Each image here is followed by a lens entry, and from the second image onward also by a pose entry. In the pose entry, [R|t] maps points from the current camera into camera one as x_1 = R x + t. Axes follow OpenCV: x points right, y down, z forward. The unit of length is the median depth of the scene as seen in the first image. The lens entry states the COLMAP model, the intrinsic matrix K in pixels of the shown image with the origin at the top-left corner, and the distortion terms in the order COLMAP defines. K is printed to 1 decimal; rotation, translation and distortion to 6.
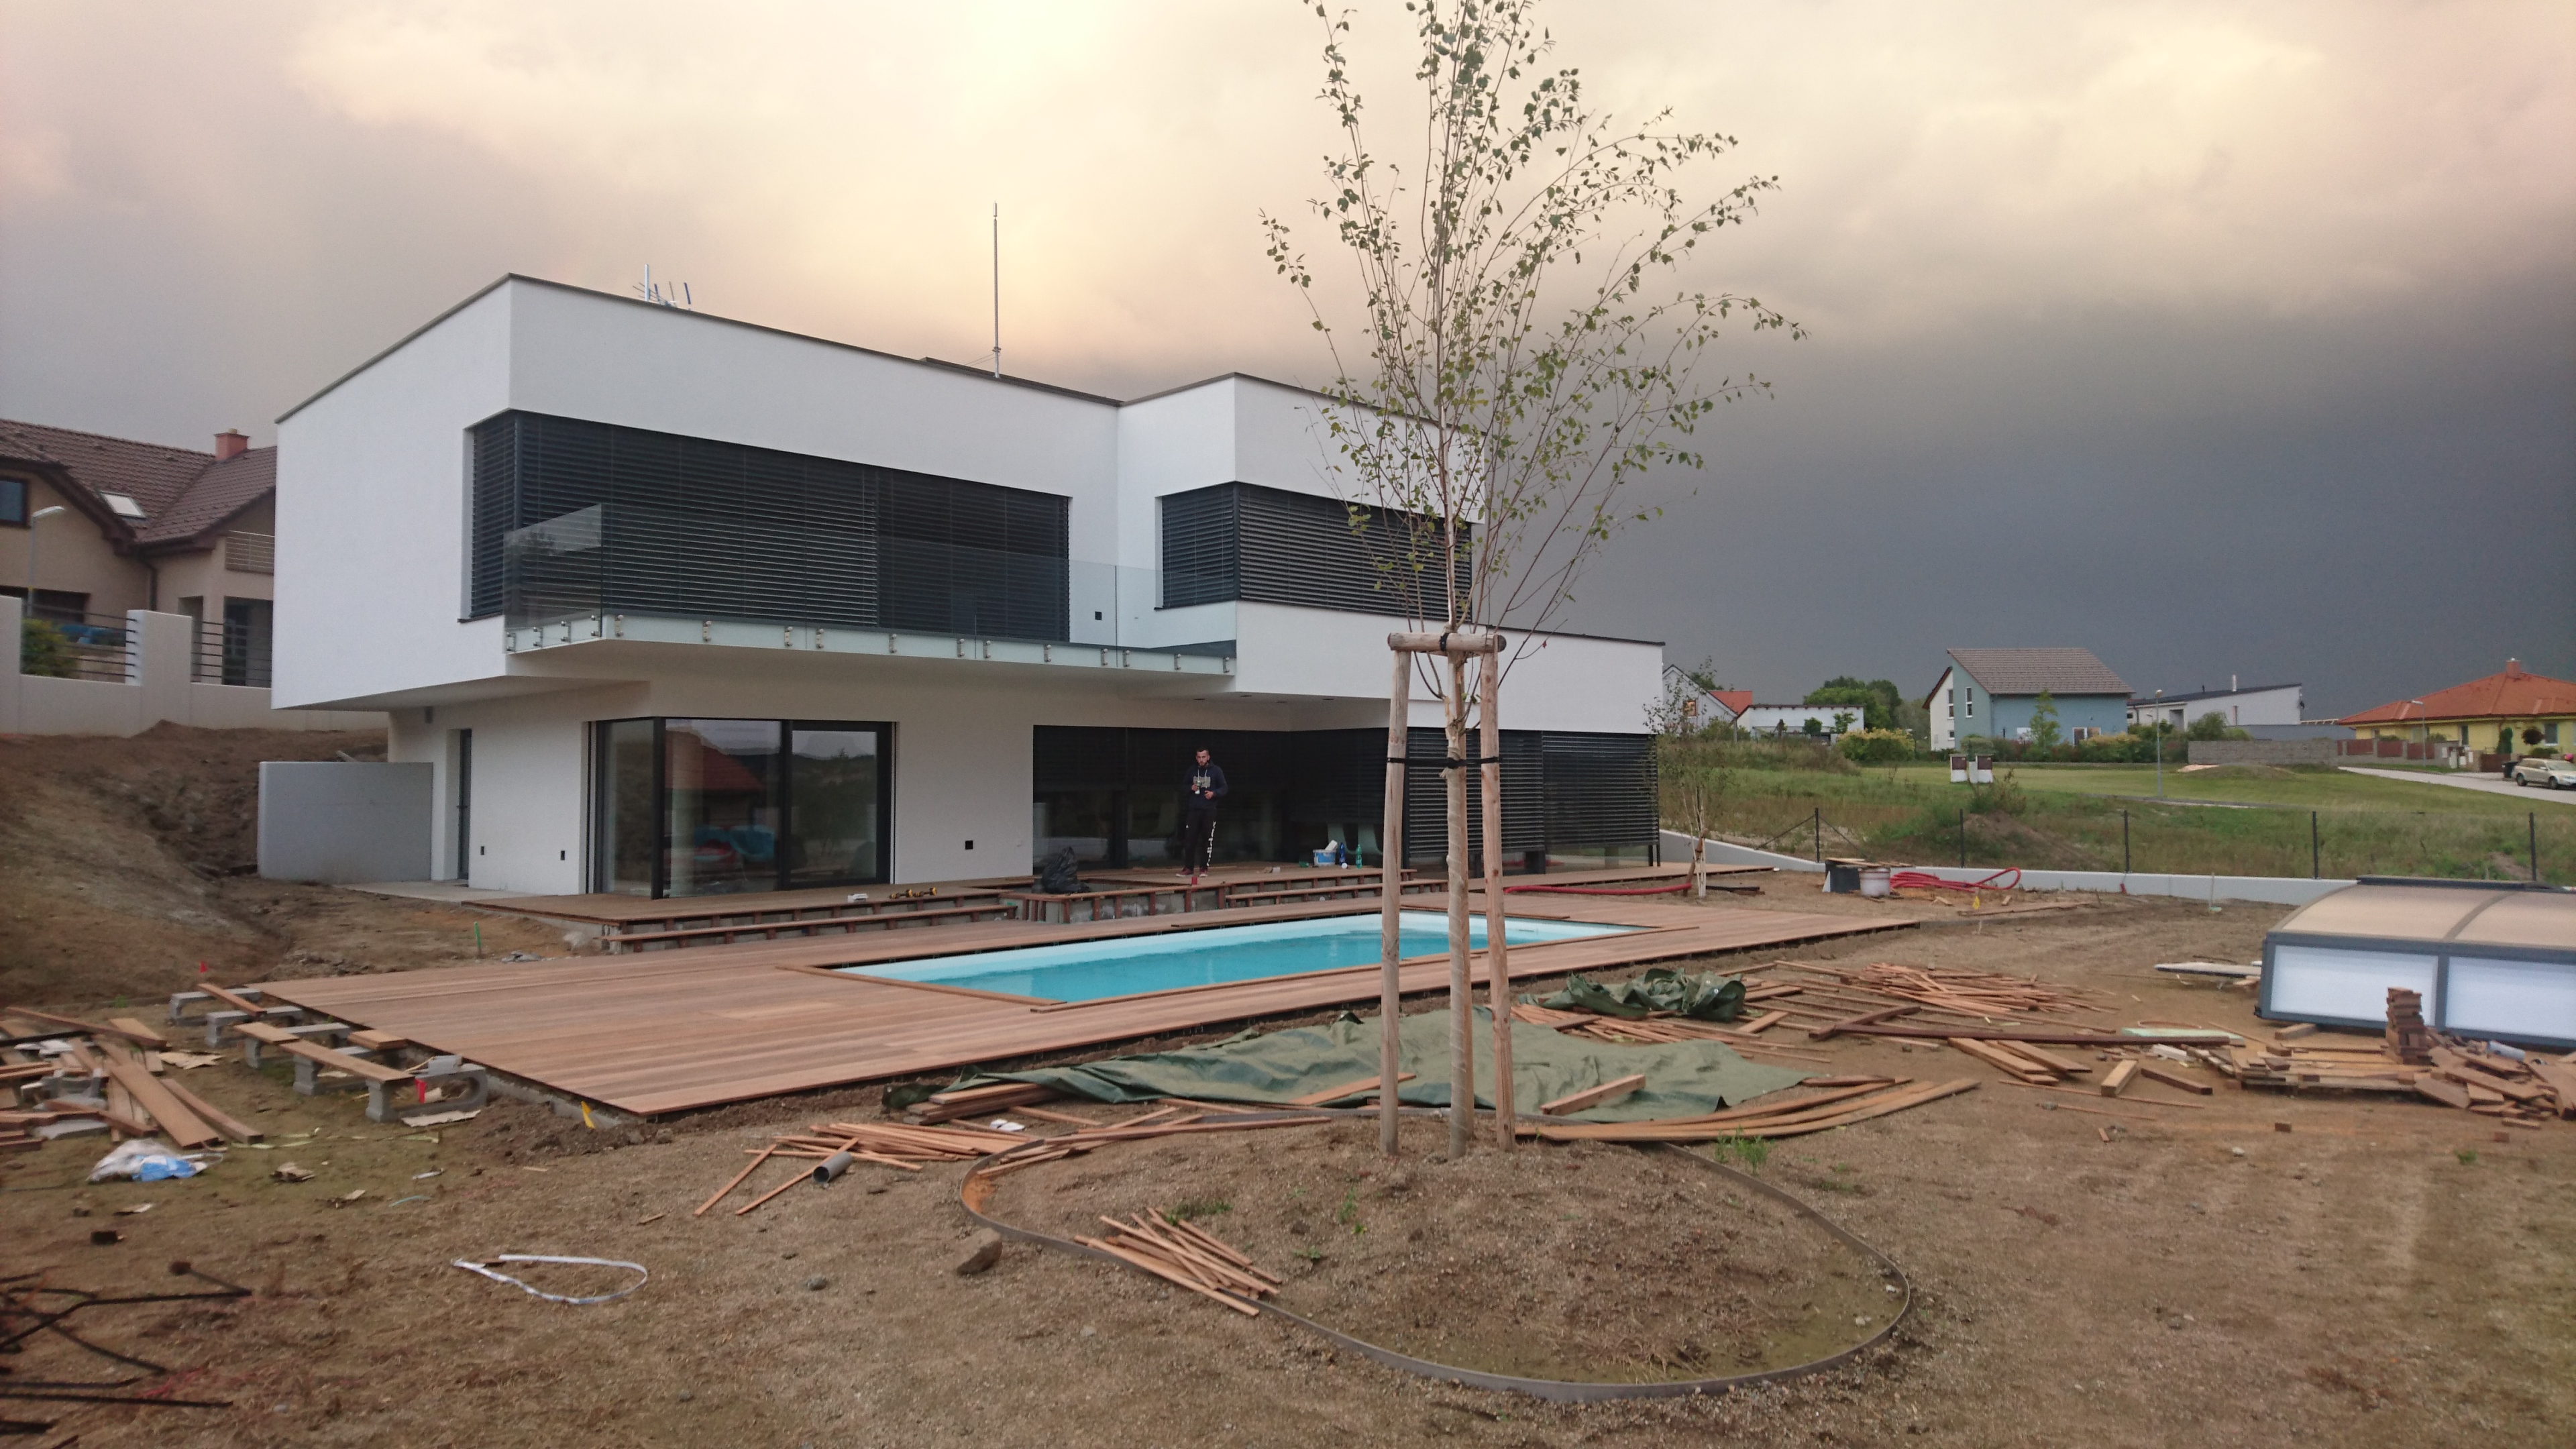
lens RADIAL K [[1618.8, 0, 1288.0], [0, 1618.8, 724.5], [0, 0, 1]] dist [0.170213, -0.272121]
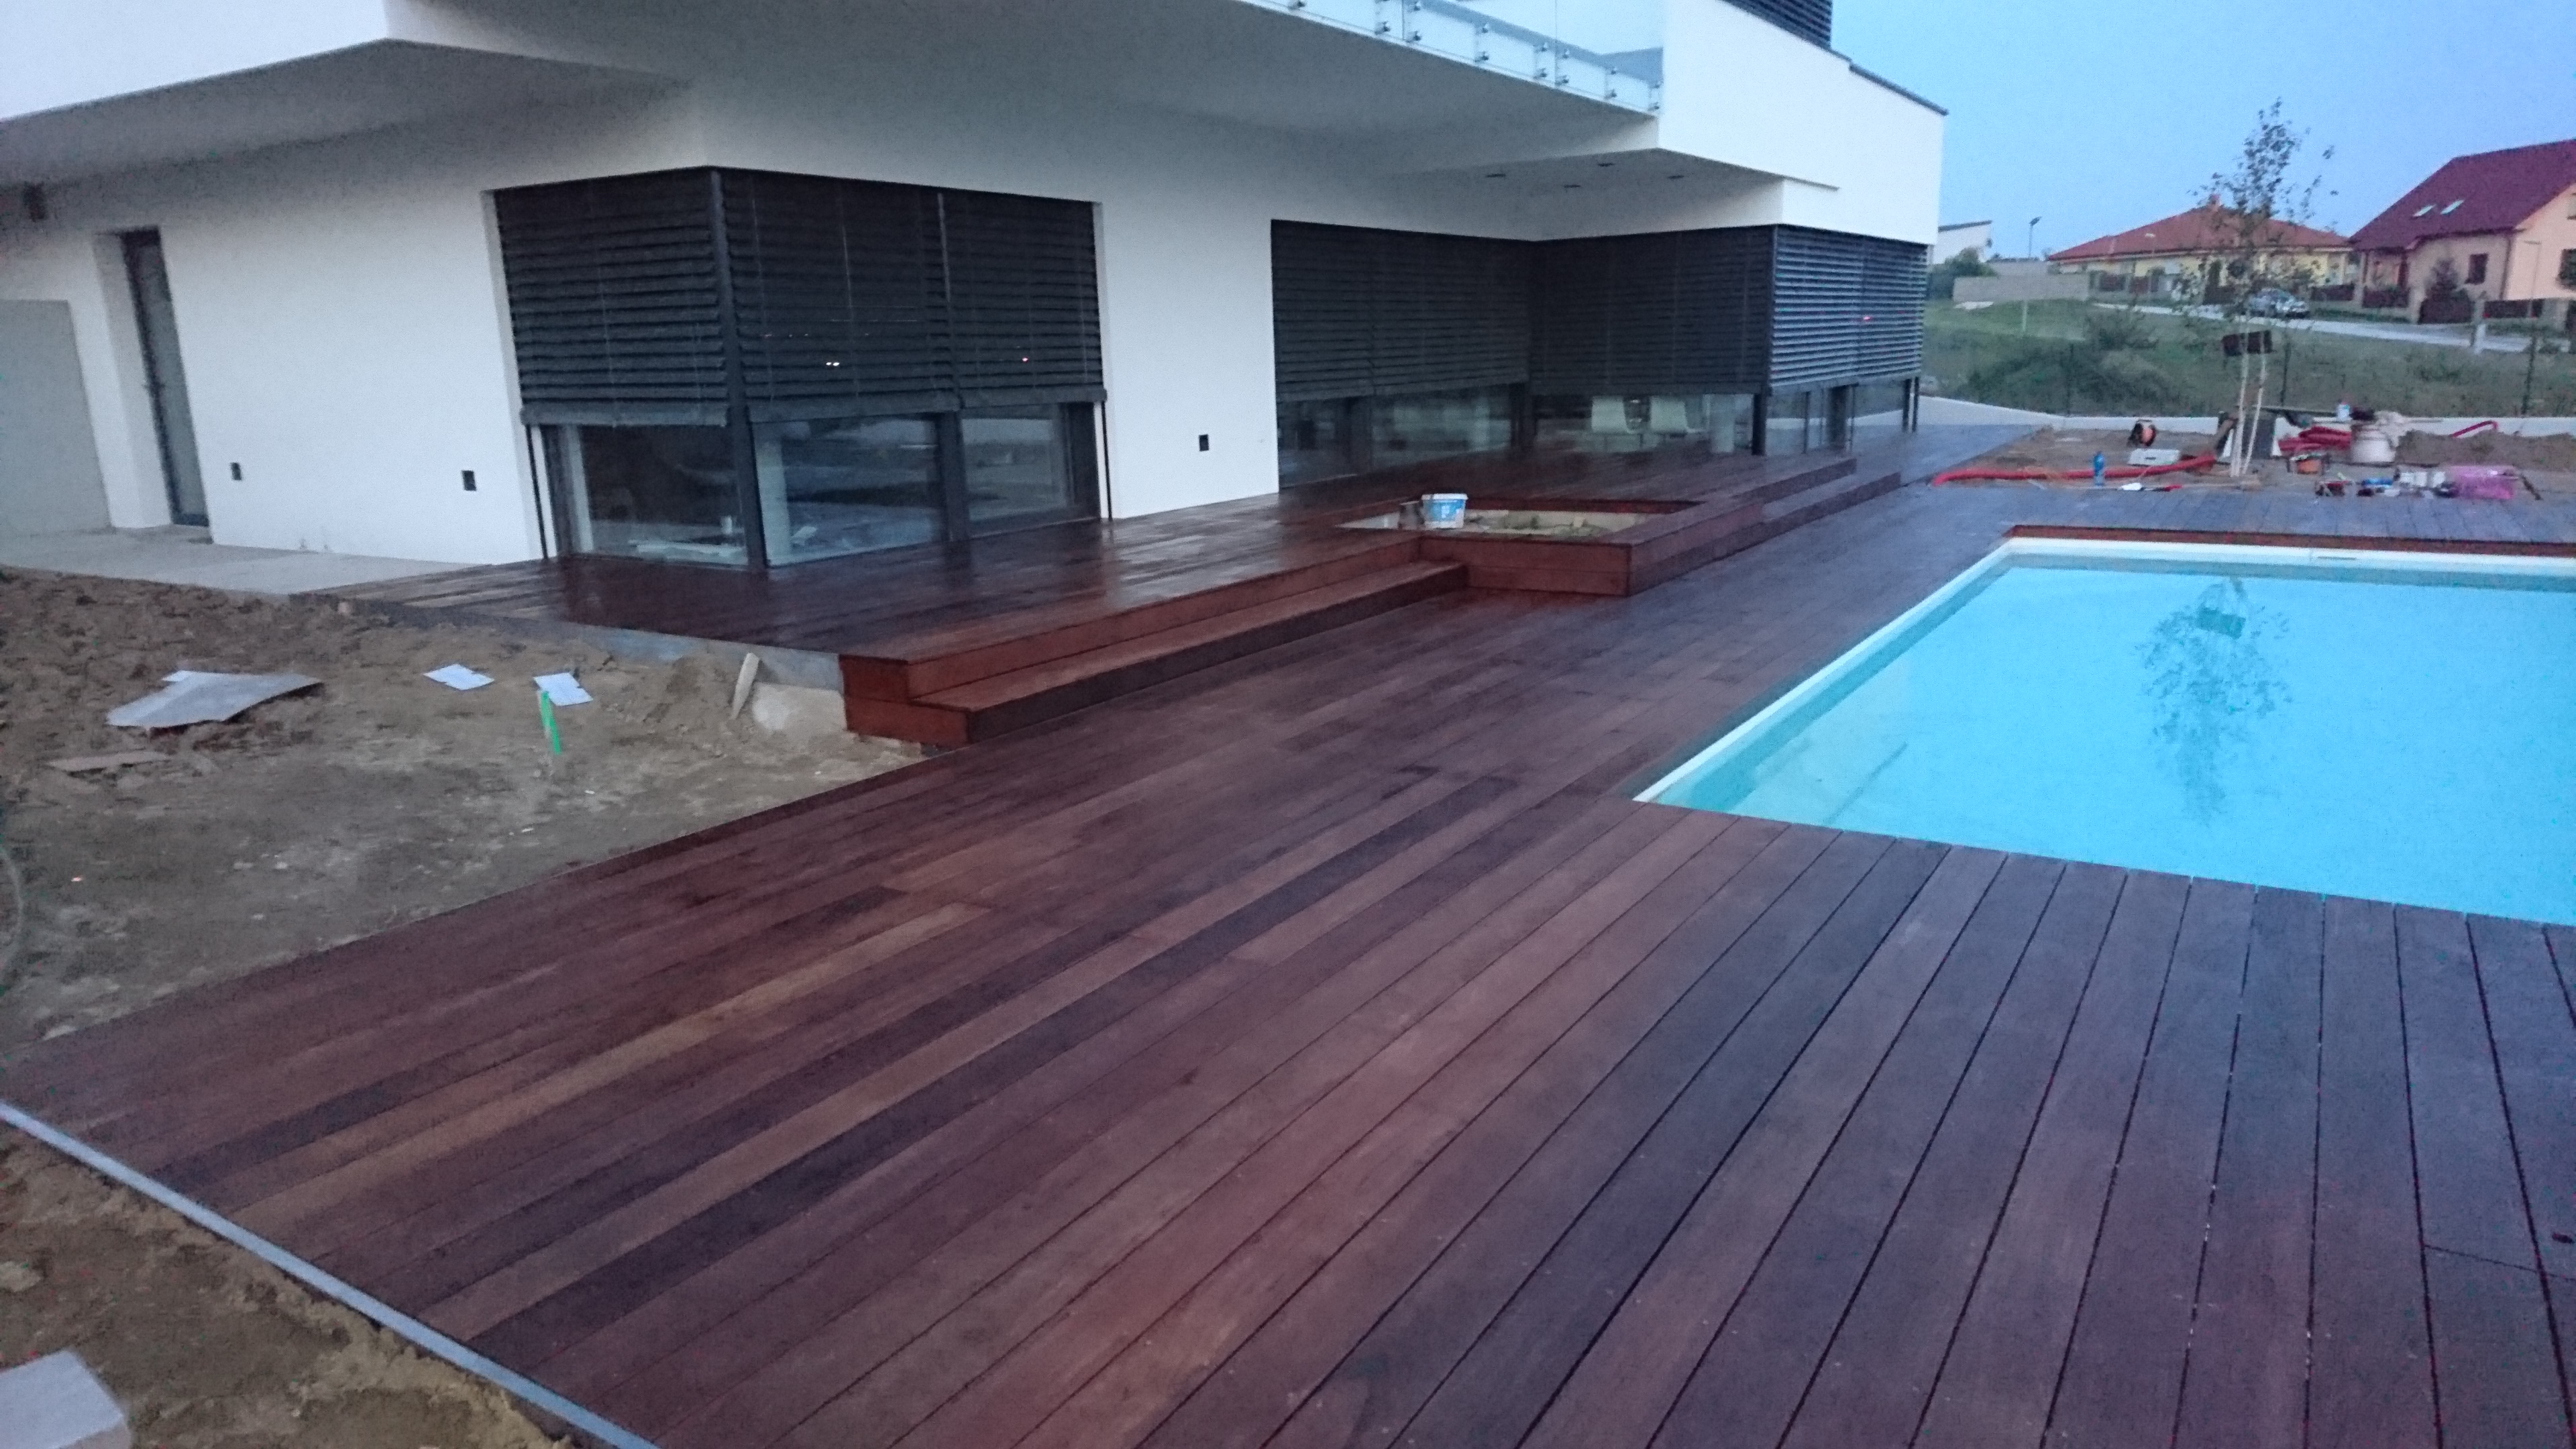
lens RADIAL K [[1618.8, 0, 1288.0], [0, 1618.8, 724.5], [0, 0, 1]] dist [0.170213, -0.272121]
pose [[0.974967, -0.067724, 0.211787, -0.274438], [0.010106, 0.964999, 0.262058, 0.020395], [-0.222121, -0.253357, 0.941527, 0.415293]]
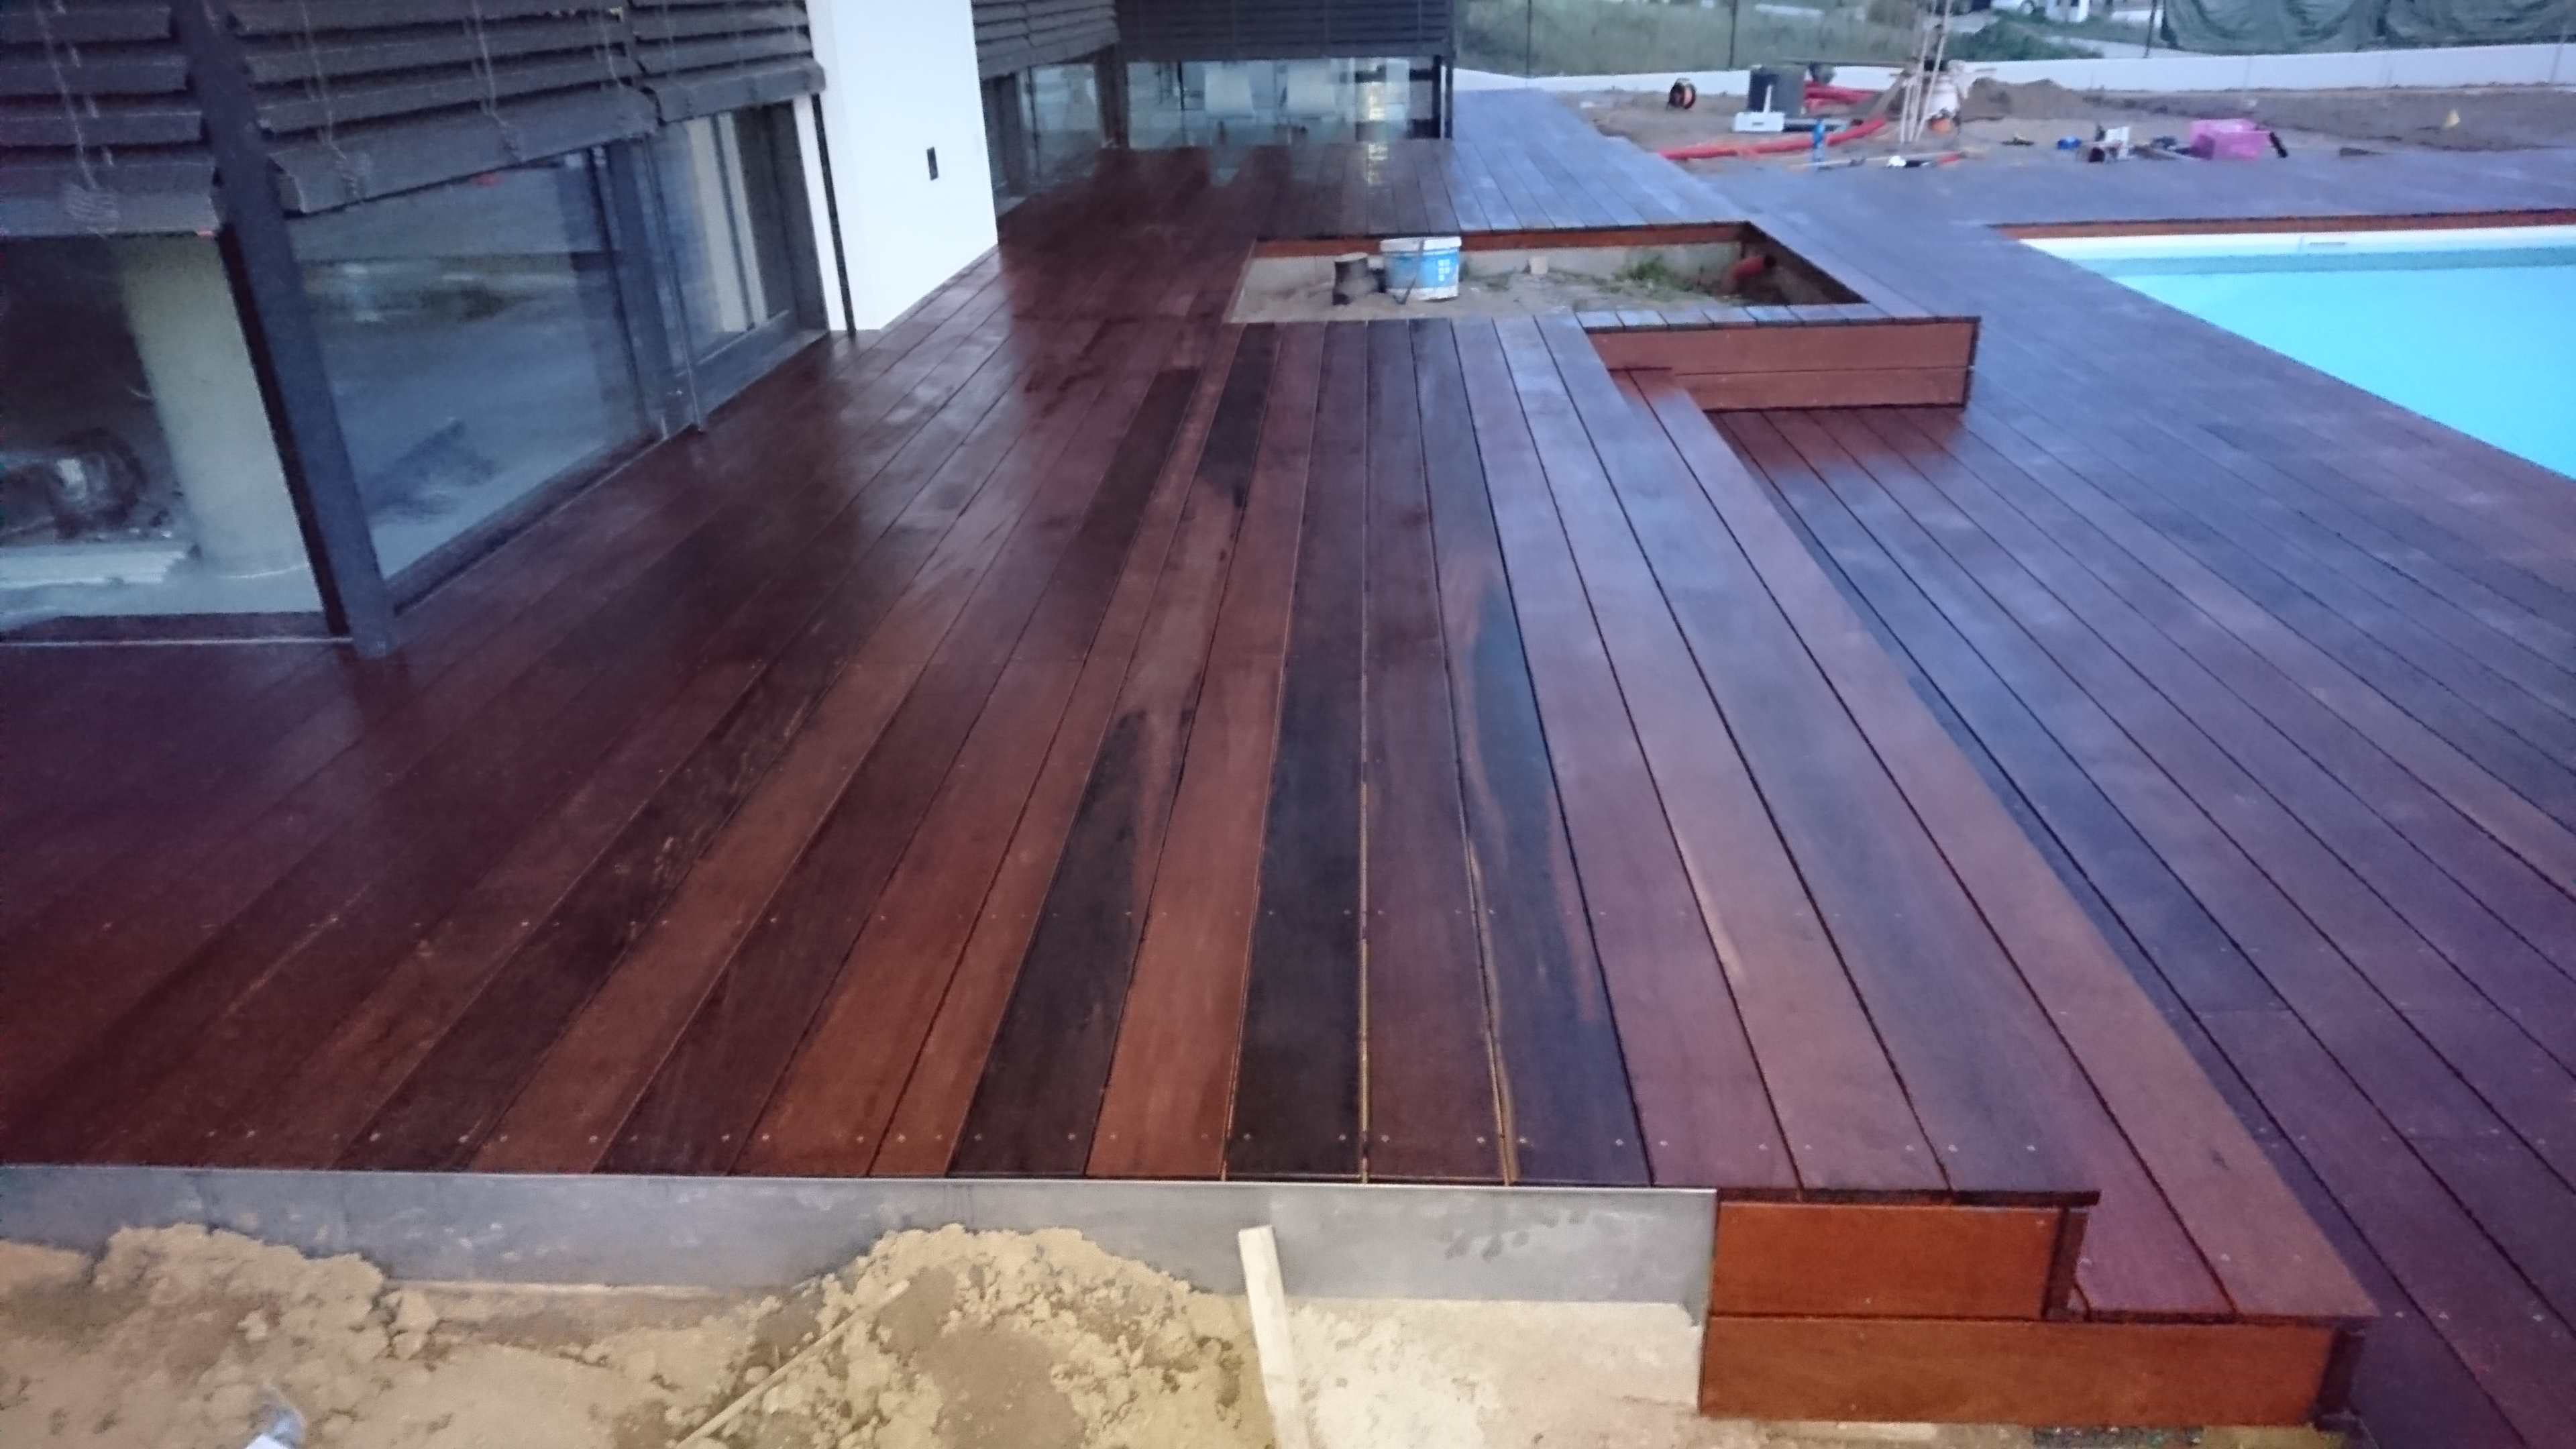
lens RADIAL K [[1618.8, 0, 1288.0], [0, 1618.8, 724.5], [0, 0, 1]] dist [0.170213, -0.272121]
pose [[0.738553, -0.292125, 0.607620, -0.341664], [-0.004024, 0.899326, 0.437260, 0.031427], [-0.674184, -0.325384, 0.663024, 0.671855]]
